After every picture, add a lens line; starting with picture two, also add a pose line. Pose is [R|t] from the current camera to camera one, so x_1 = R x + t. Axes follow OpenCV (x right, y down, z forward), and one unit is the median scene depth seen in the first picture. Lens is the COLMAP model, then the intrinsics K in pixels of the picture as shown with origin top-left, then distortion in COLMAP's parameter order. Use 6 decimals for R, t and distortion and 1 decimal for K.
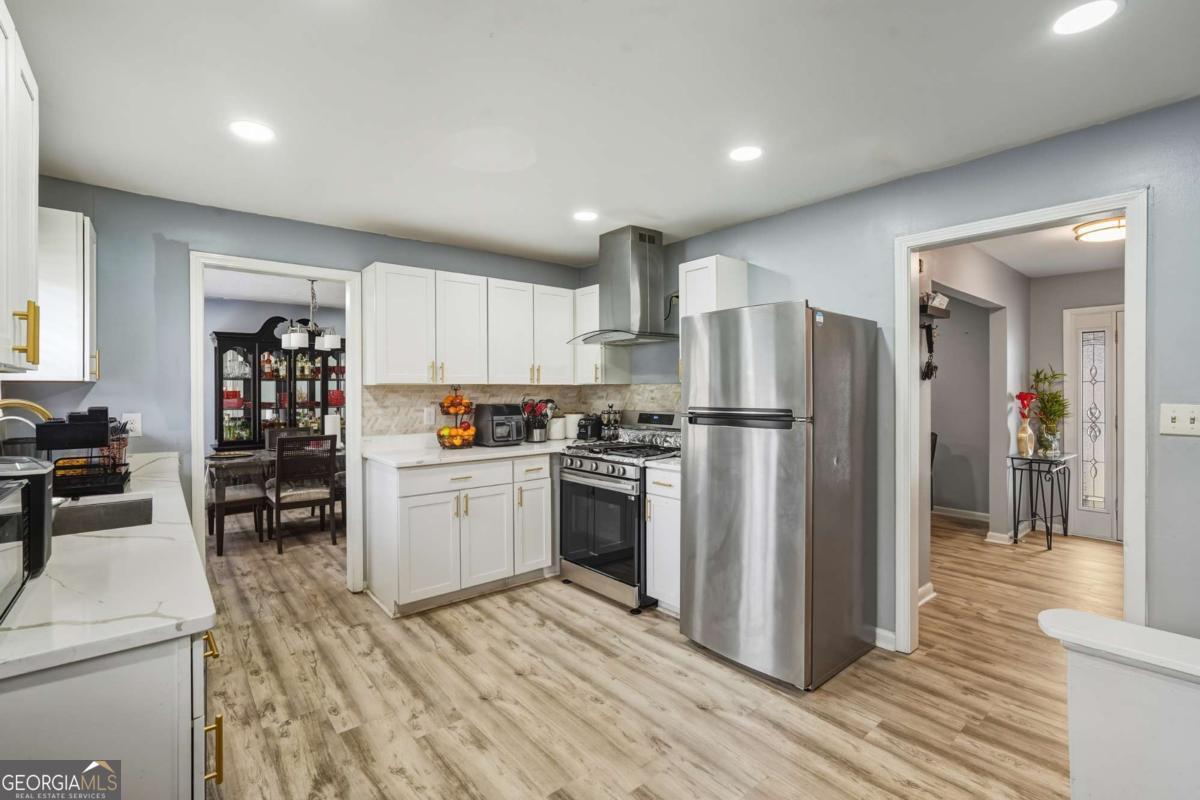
lens RADIAL K [[532.1, 0, 600.2], [0, 532.1, 396.6], [0, 0, 1]] dist [-0.009344, 0.001356]
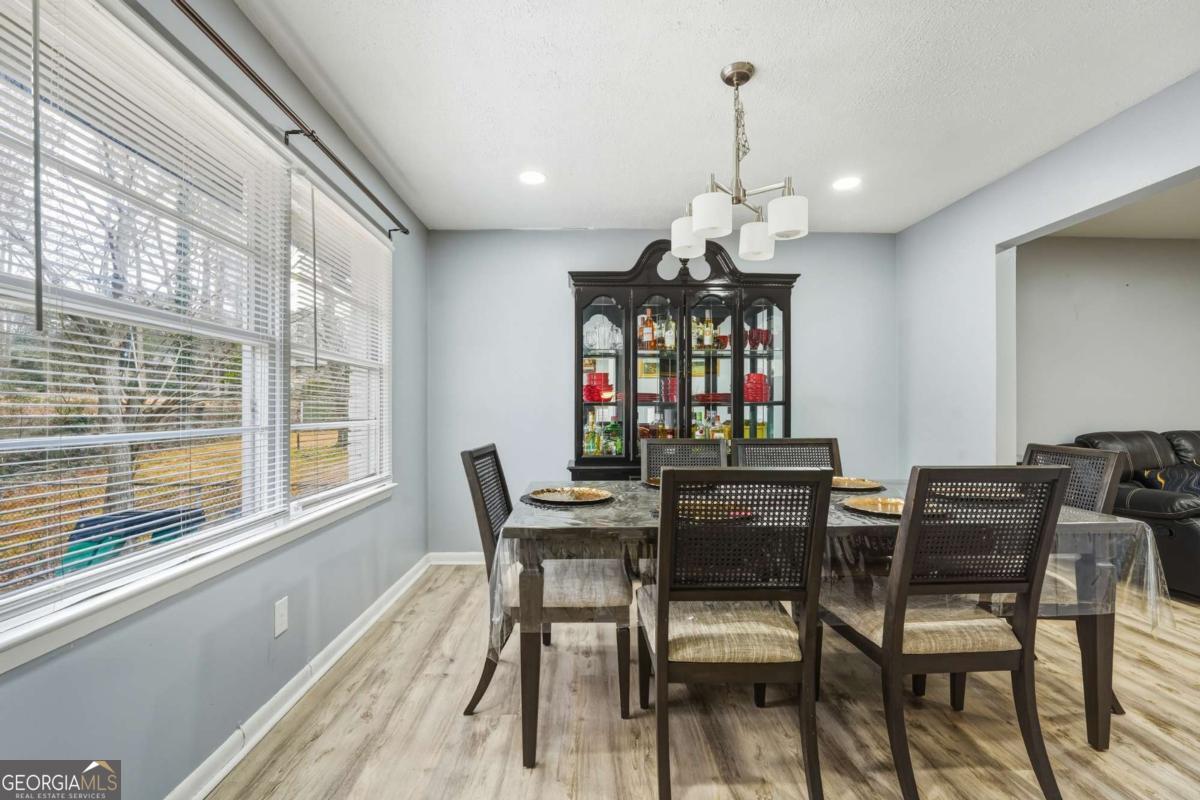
lens RADIAL K [[532.1, 0, 600.2], [0, 532.1, 396.6], [0, 0, 1]] dist [-0.009344, 0.001356]
pose [[0.788025, -0.012158, -0.615523, -0.528145], [-0.008255, 0.999506, -0.030311, 0.055082], [0.615588, 0.028967, 0.787536, 0.869882]]
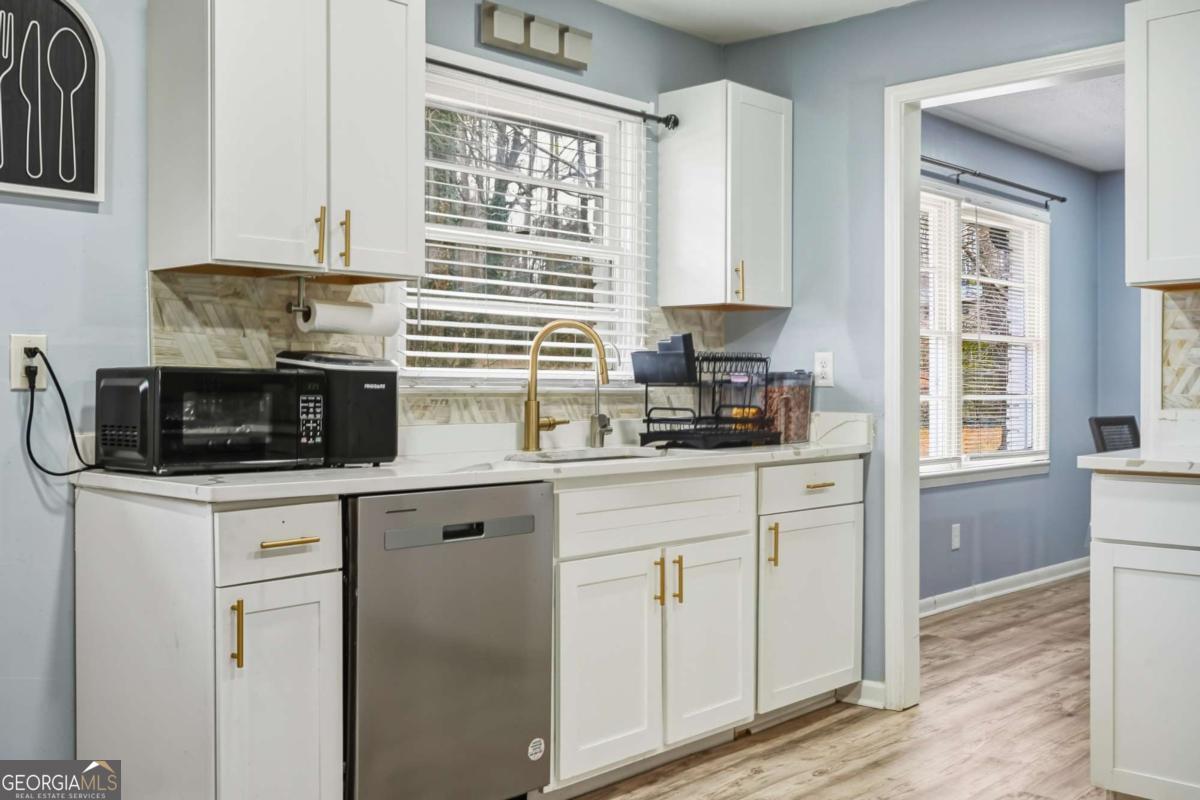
lens RADIAL K [[1190.5, 0, 600.0], [0, 1190.5, 400.0], [0, 0, 1]] dist [-0.009427, -0.007618]
pose [[0.109728, 0.015830, -0.993836, 0.465756], [-0.010341, 0.999837, 0.014784, 0.057127], [0.993908, 0.008655, 0.109874, 0.426803]]
